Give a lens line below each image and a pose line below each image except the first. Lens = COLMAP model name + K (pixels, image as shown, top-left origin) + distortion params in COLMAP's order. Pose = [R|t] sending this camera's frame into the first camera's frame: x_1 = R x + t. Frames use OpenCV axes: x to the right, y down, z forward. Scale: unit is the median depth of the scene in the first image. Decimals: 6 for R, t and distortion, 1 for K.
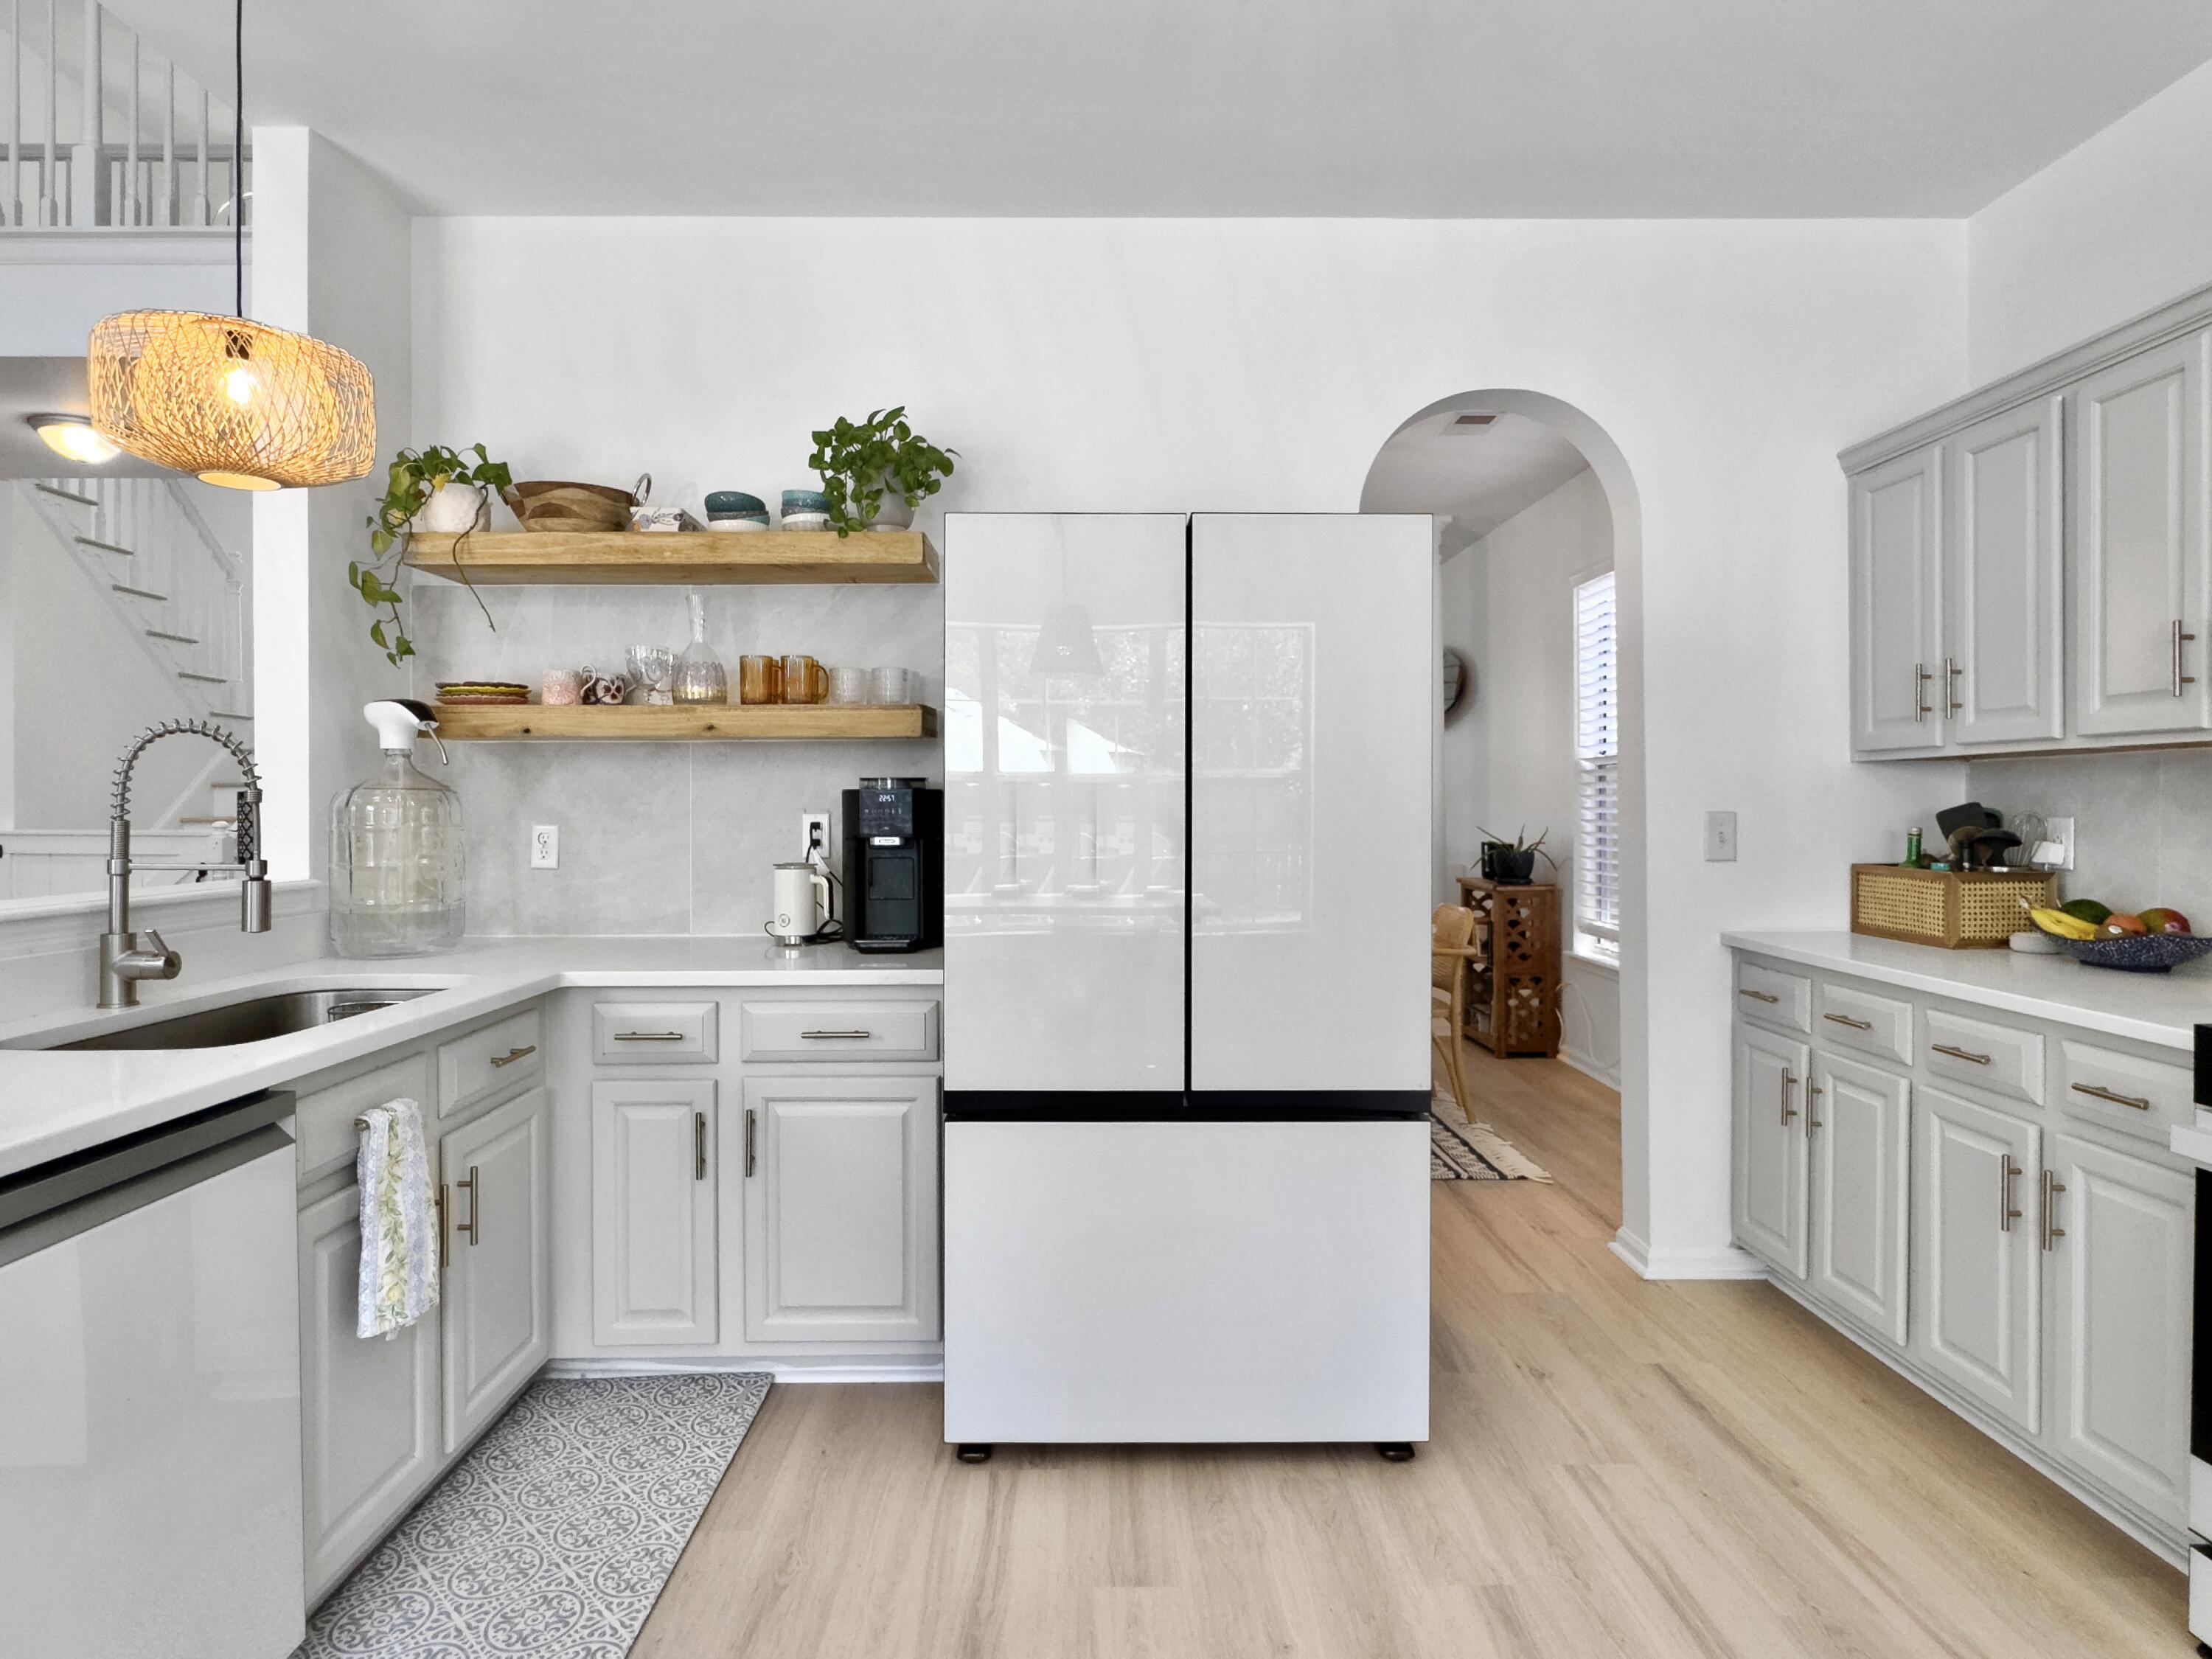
lens RADIAL K [[1244.6, 0, 1103.1], [0, 1244.6, 797.3], [0, 0, 1]] dist [-0.000247, -0.001481]
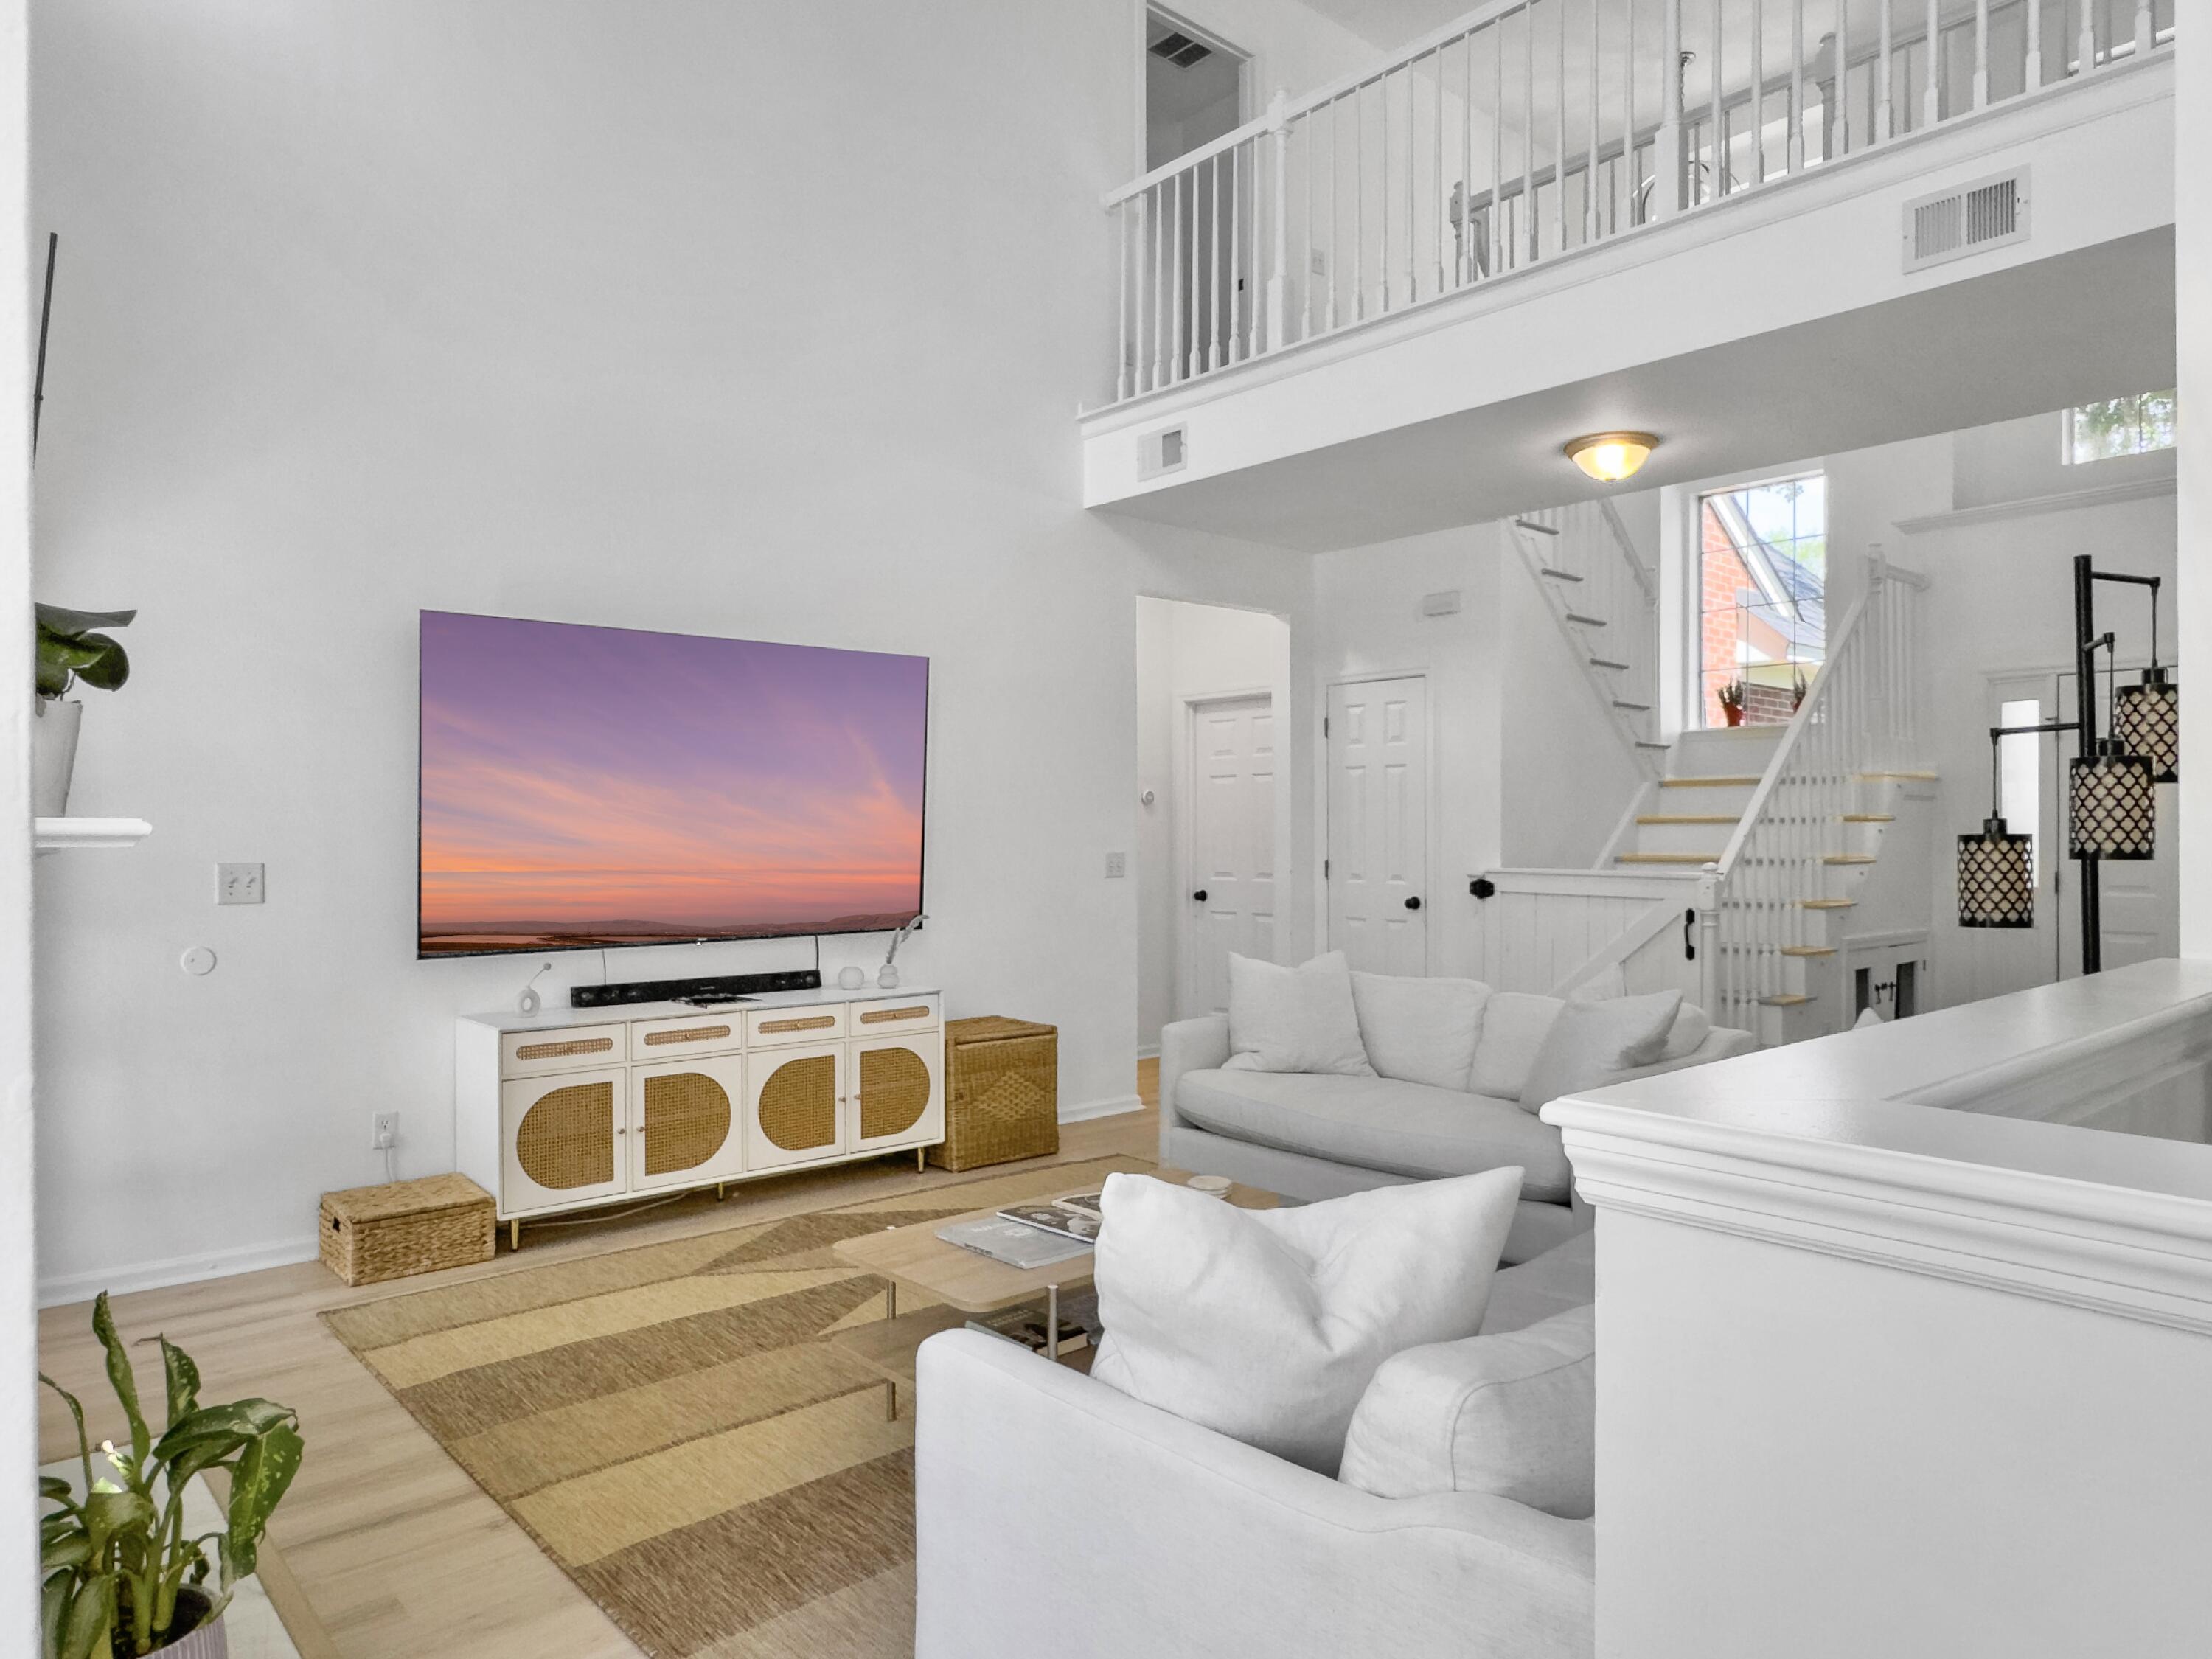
lens RADIAL K [[1405.1, 0, 1102.7], [0, 1405.1, 843.8], [0, 0, 1]] dist [-0.001926, 0.003768]
pose [[0.663560, 0.006146, -0.748097, -0.476519], [0.001188, 0.999956, 0.009269, -0.008813], [0.748122, -0.007040, 0.663524, 0.004332]]
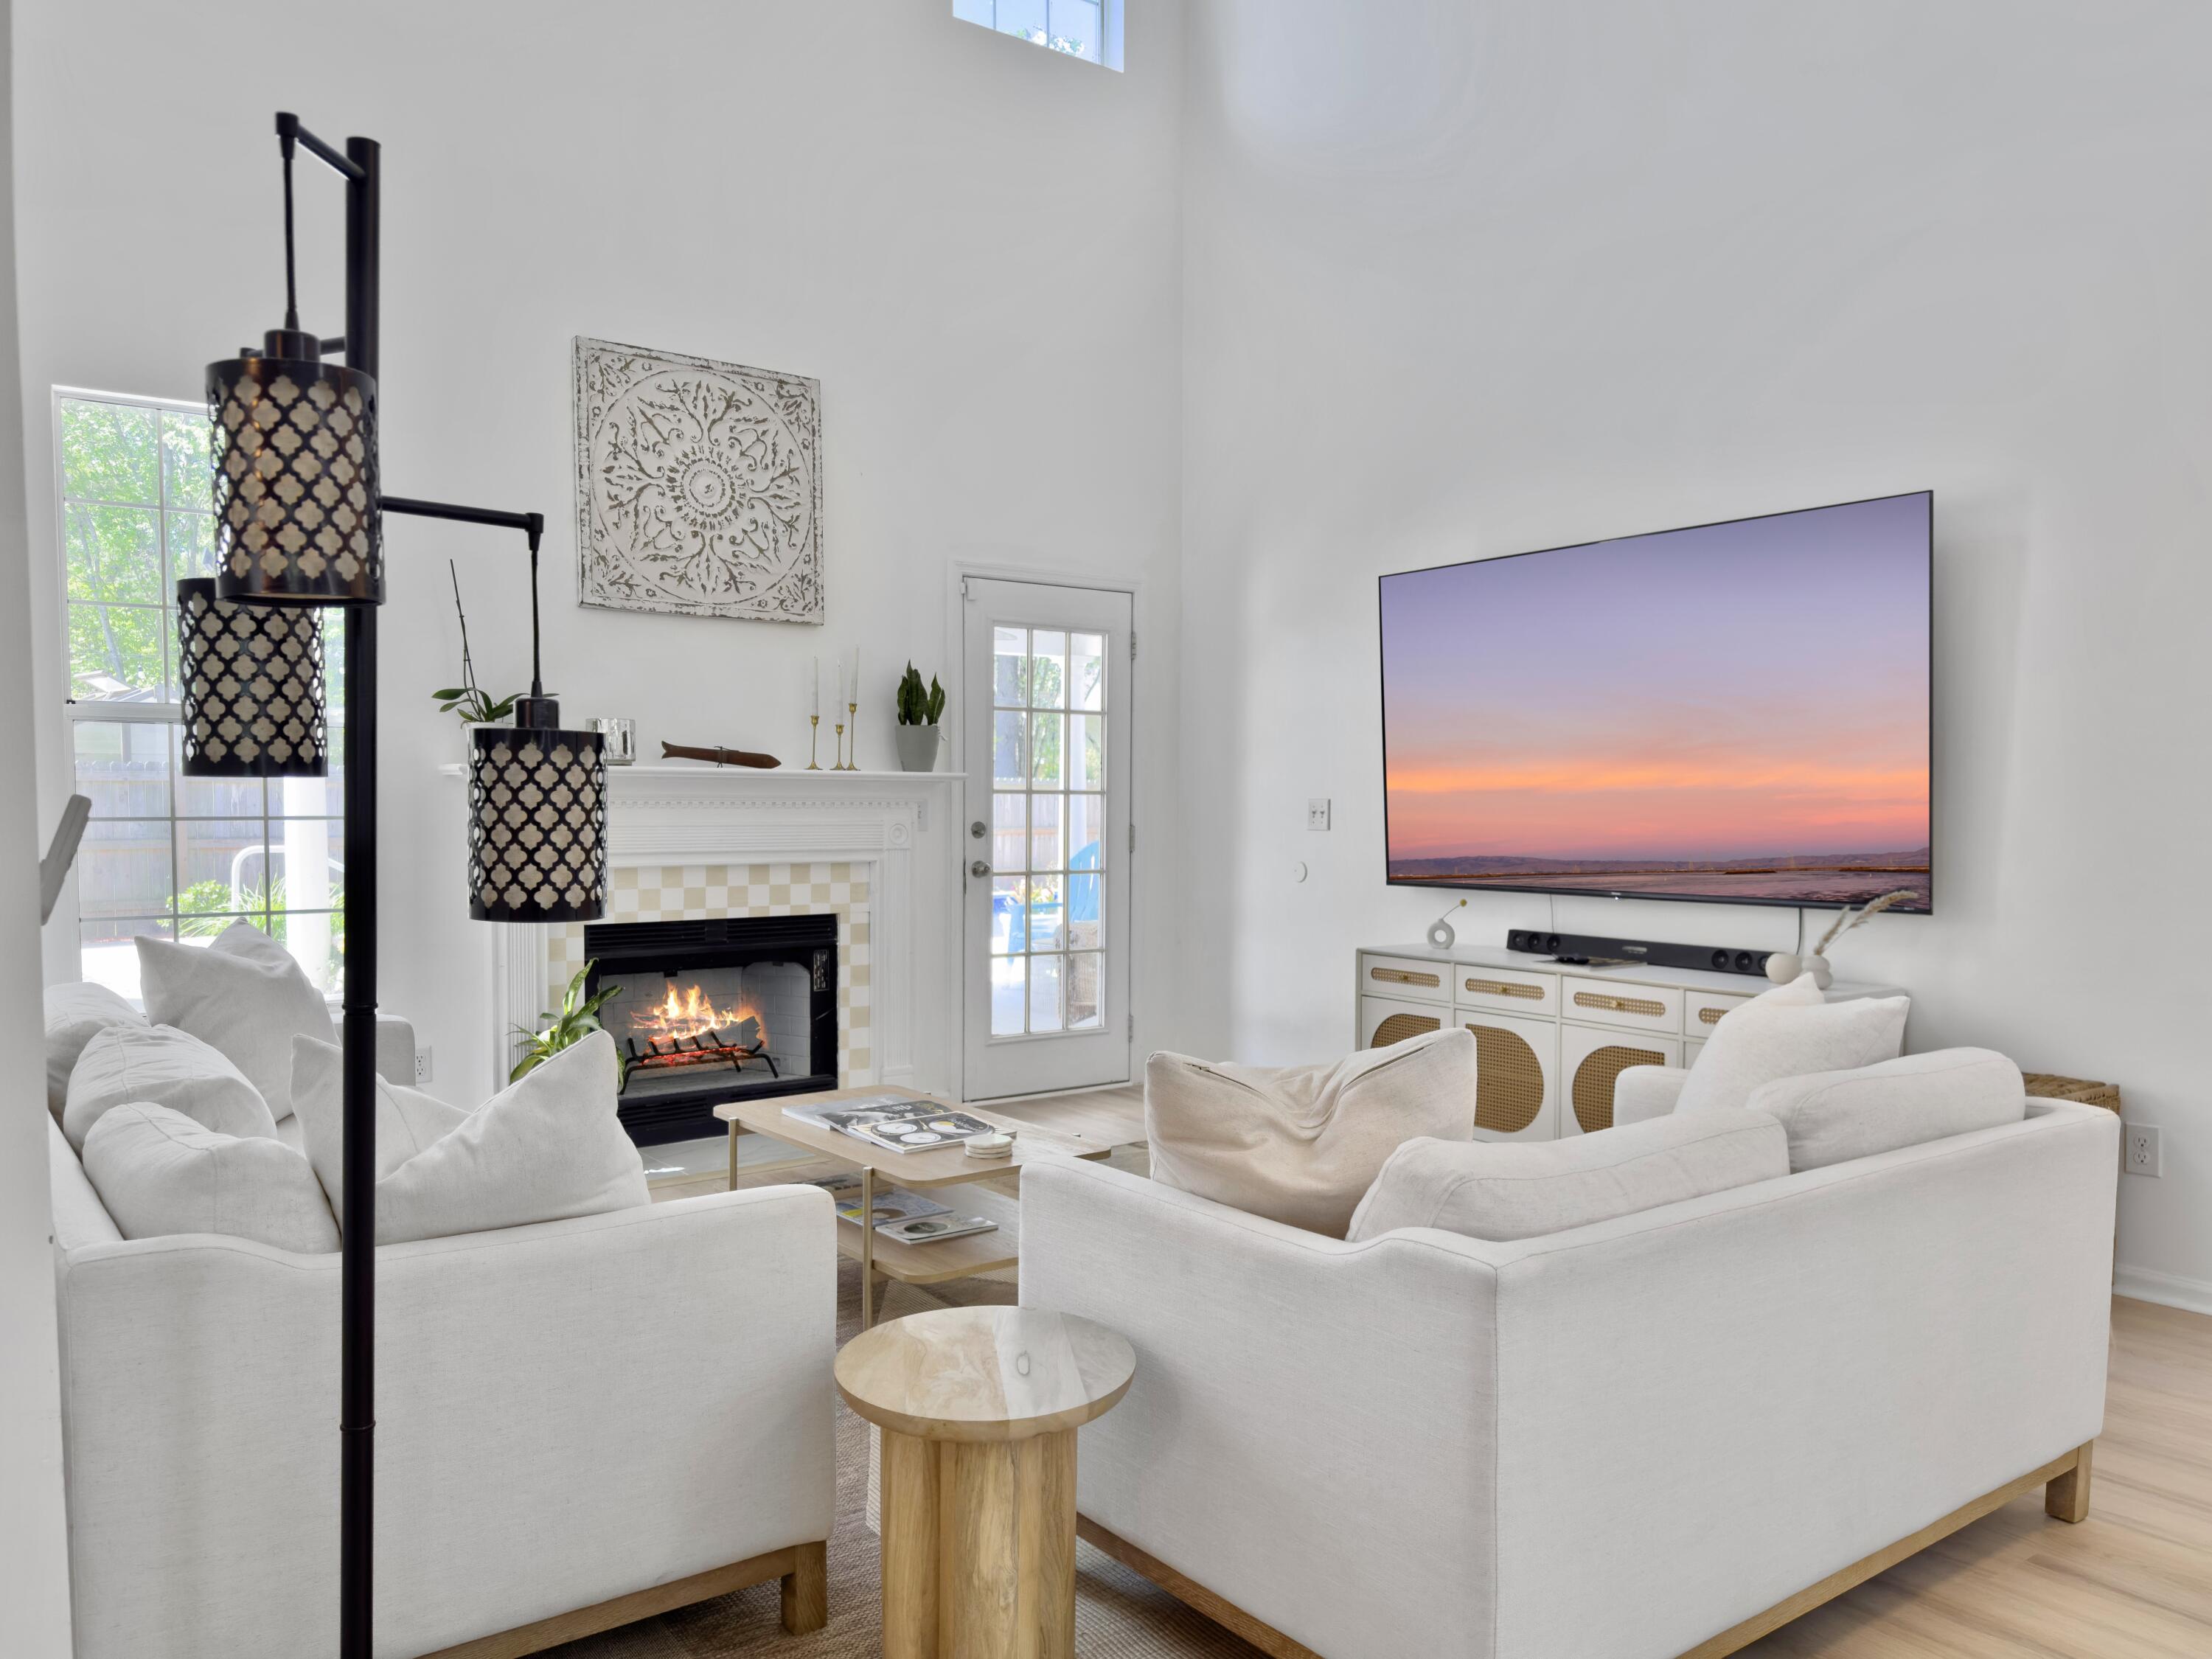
lens RADIAL K [[1604.2, 0, 1118.2], [0, 1604.2, 917.8], [0, 0, 1]] dist [0.054193, -0.010154]
pose [[-0.807396, 0.043749, -0.588386, -0.643289], [-0.000385, 0.997208, 0.074675, 0.019389], [0.590010, 0.060518, -0.805125, 1.828177]]
